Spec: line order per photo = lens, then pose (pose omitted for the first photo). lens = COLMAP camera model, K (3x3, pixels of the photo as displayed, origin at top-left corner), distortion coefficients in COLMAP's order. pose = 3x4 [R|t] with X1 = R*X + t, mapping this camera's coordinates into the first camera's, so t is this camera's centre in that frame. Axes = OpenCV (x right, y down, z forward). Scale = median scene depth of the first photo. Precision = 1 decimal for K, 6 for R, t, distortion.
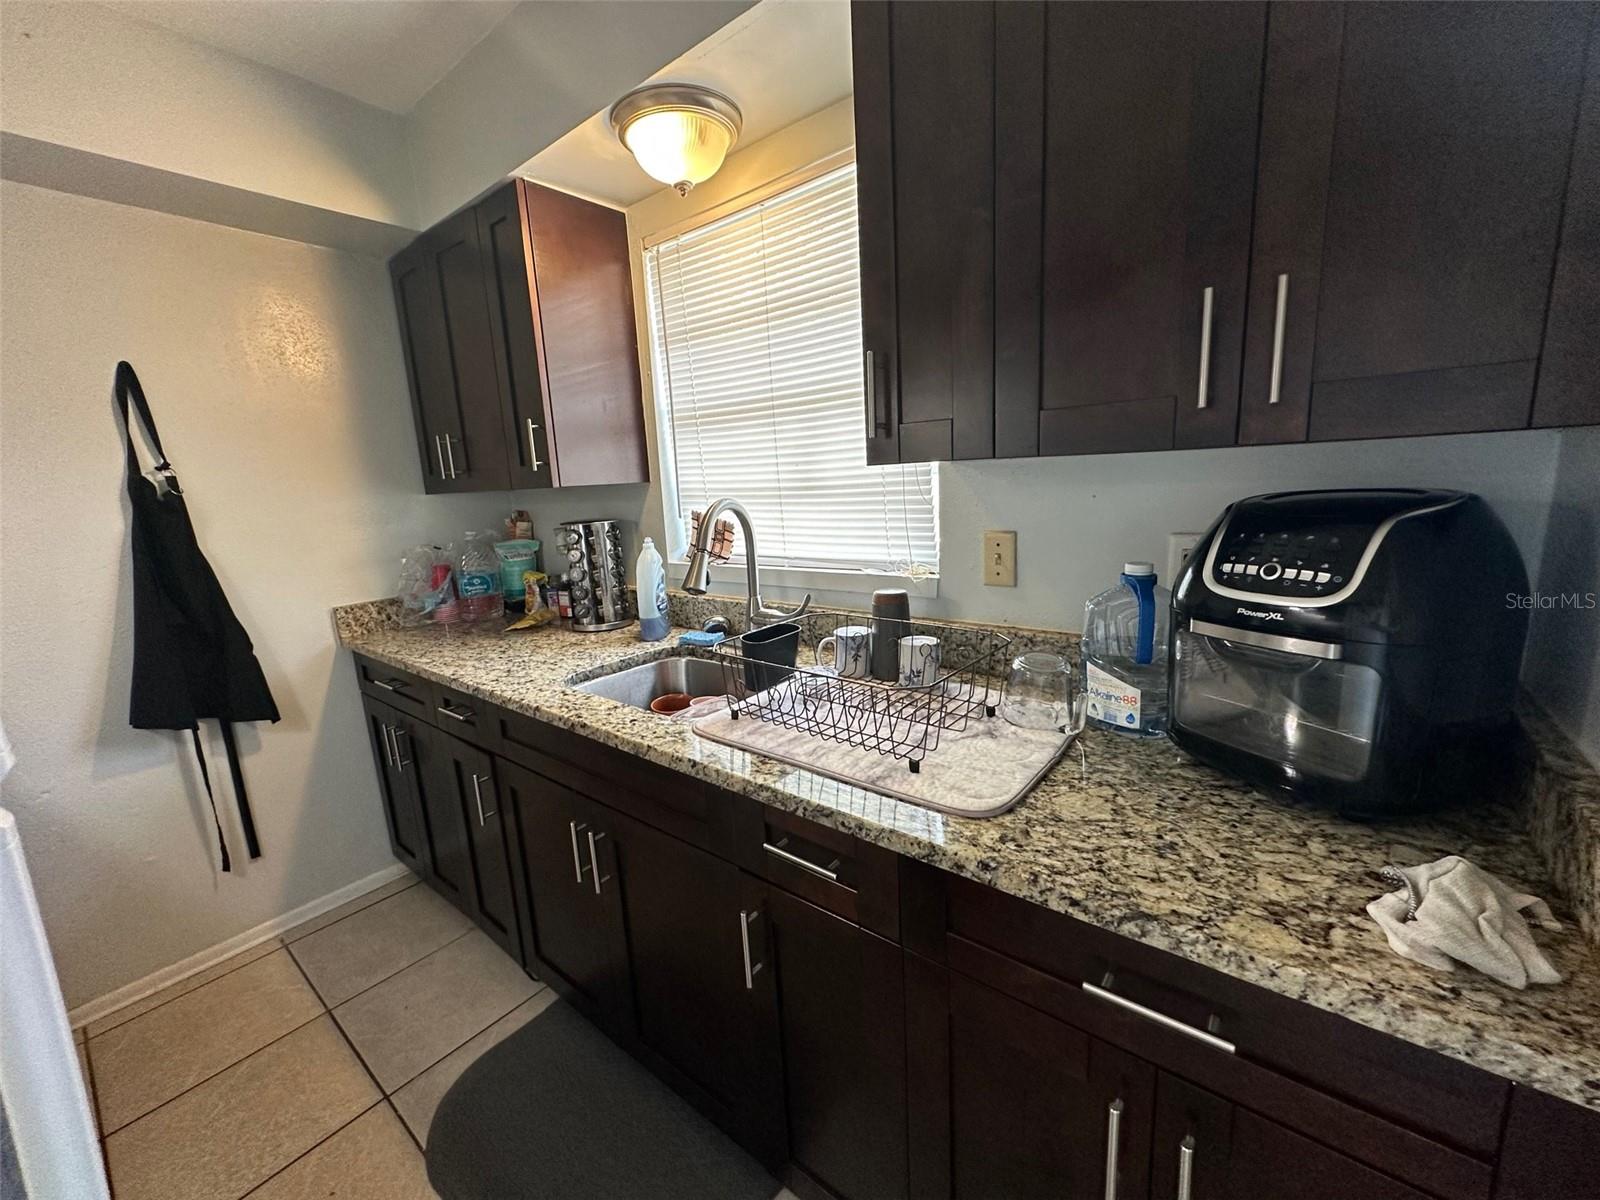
lens RADIAL K [[633.0, 0, 798.8], [0, 633.0, 603.0], [0, 0, 1]] dist [-0.002566, 0.000523]
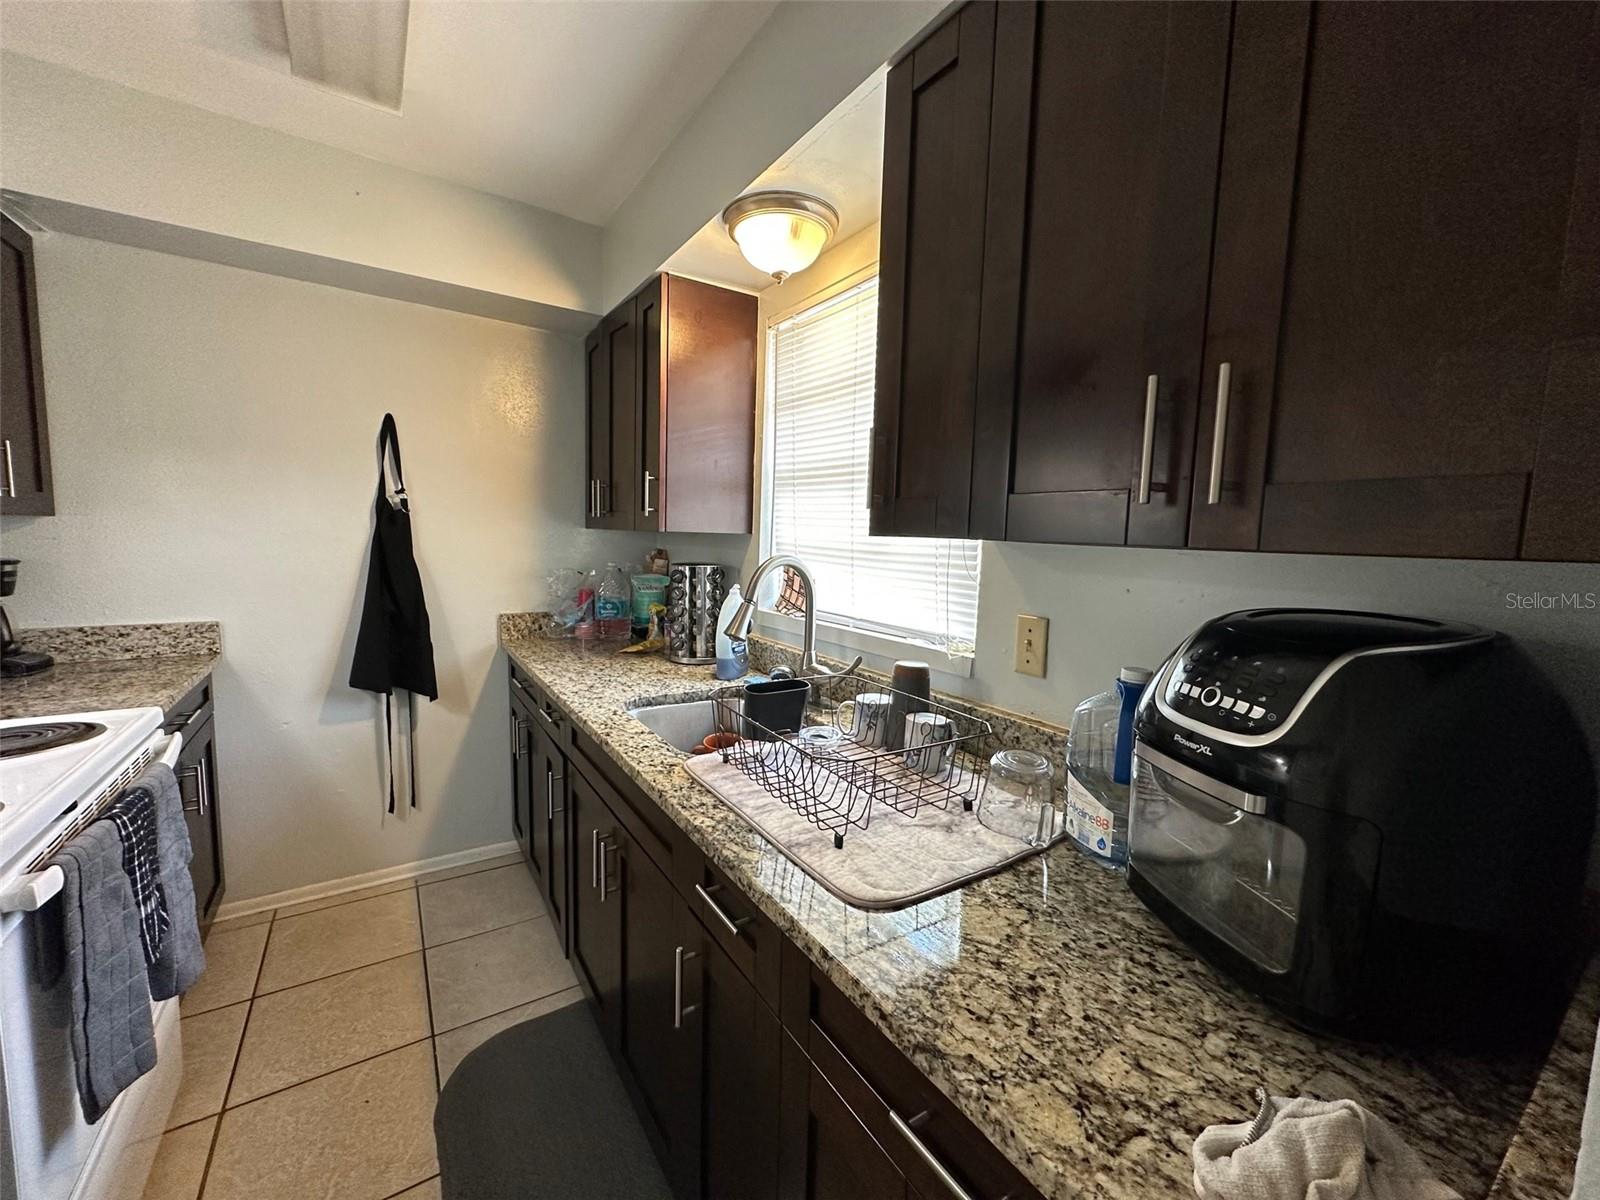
lens RADIAL K [[633.0, 0, 809.1], [0, 633.0, 605.6], [0, 0, 1]] dist [-0.002566, 0.000523]
pose [[0.948788, 0.116863, -0.293502, 0.274927], [-0.140848, 0.988095, -0.061884, -0.024687], [0.282776, 0.100054, 0.953953, 0.012563]]
